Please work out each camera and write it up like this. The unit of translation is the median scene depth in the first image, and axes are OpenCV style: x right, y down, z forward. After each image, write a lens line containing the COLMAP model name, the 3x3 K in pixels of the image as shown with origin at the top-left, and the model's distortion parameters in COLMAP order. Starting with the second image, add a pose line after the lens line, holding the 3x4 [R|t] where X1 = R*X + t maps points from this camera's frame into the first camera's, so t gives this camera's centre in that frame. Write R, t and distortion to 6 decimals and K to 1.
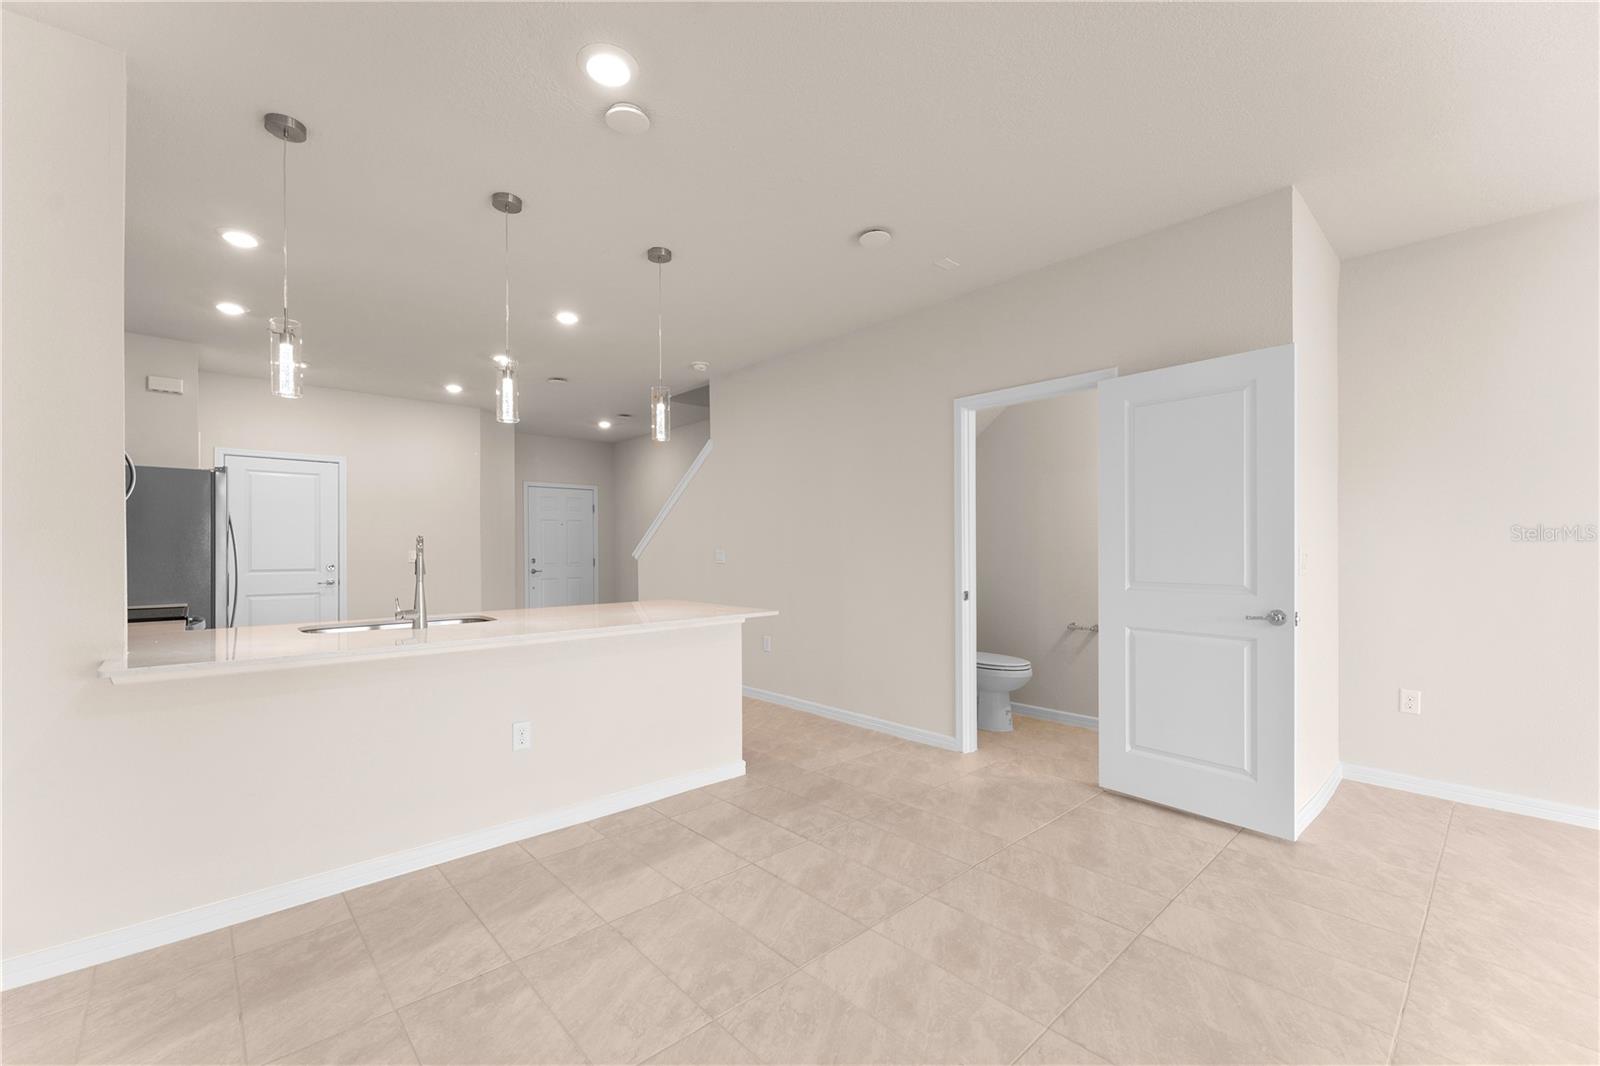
lens RADIAL K [[651.0, 0, 805.2], [0, 651.0, 549.4], [0, 0, 1]] dist [0.001782, 0.000213]
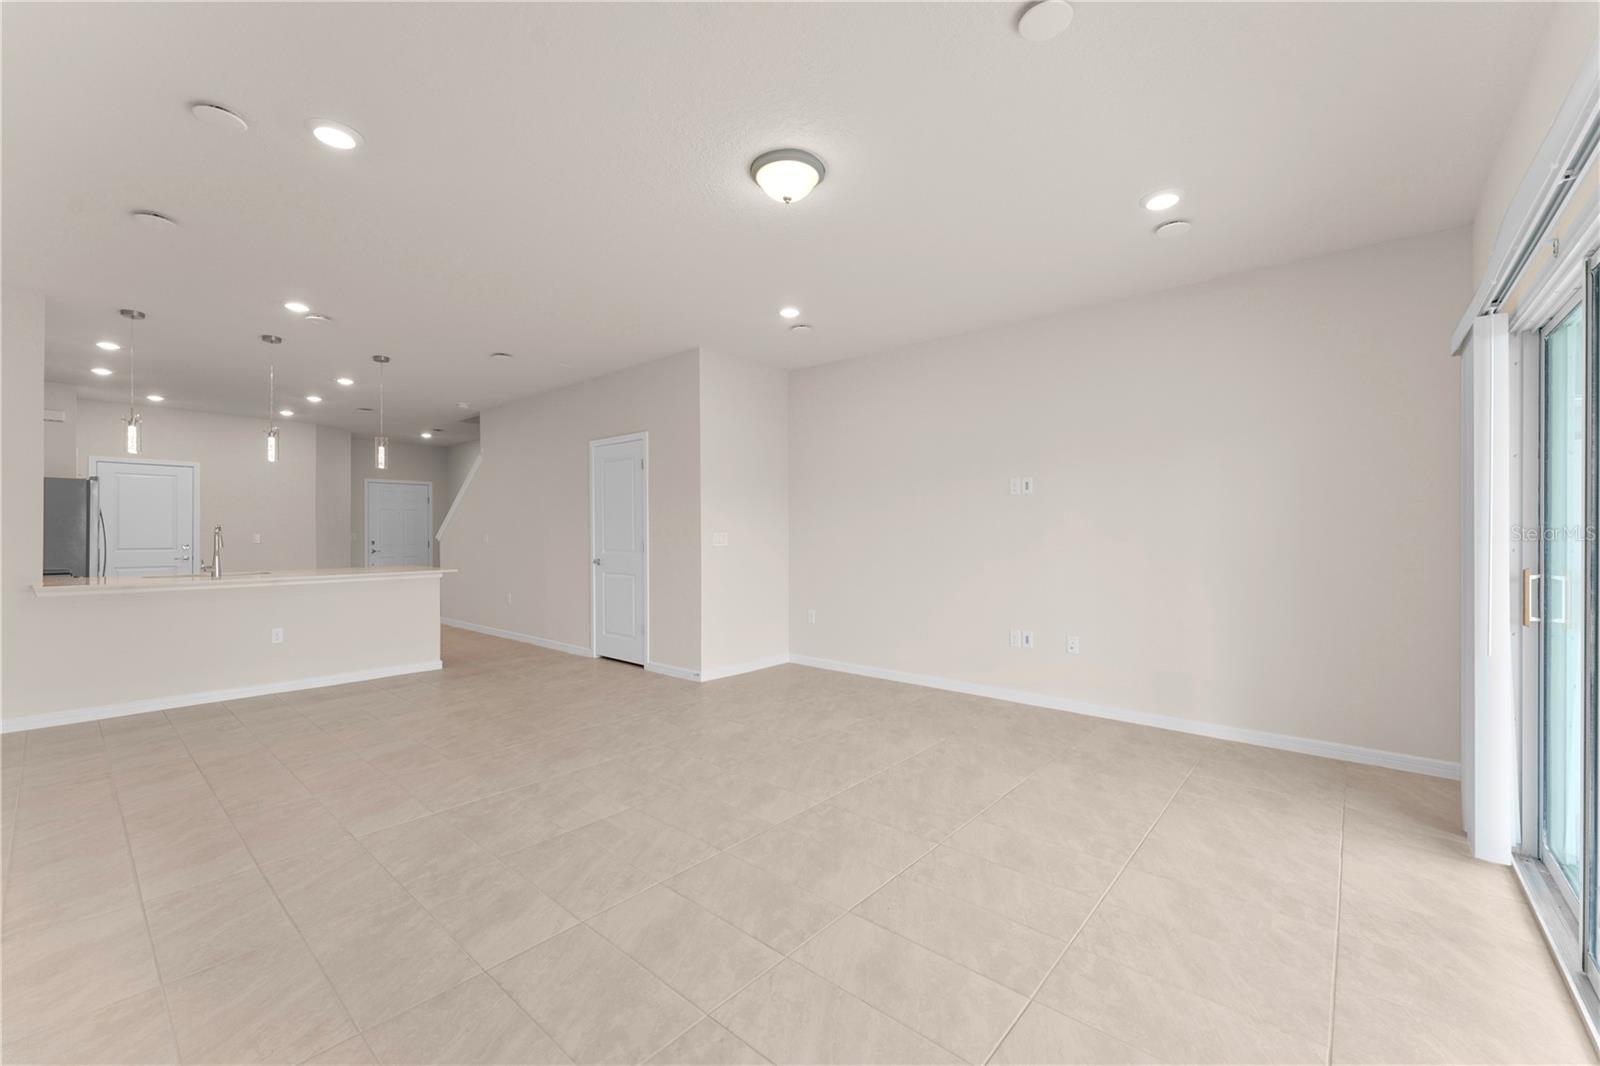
lens RADIAL K [[642.8, 0, 798.7], [0, 642.8, 532.2], [0, 0, 1]] dist [-0.001289, 0.000042]
pose [[0.994769, 0.001699, 0.102135, 0.550869], [-0.001343, 0.999993, -0.003547, 0.001640], [-0.102140, 0.003392, 0.994764, -0.617631]]
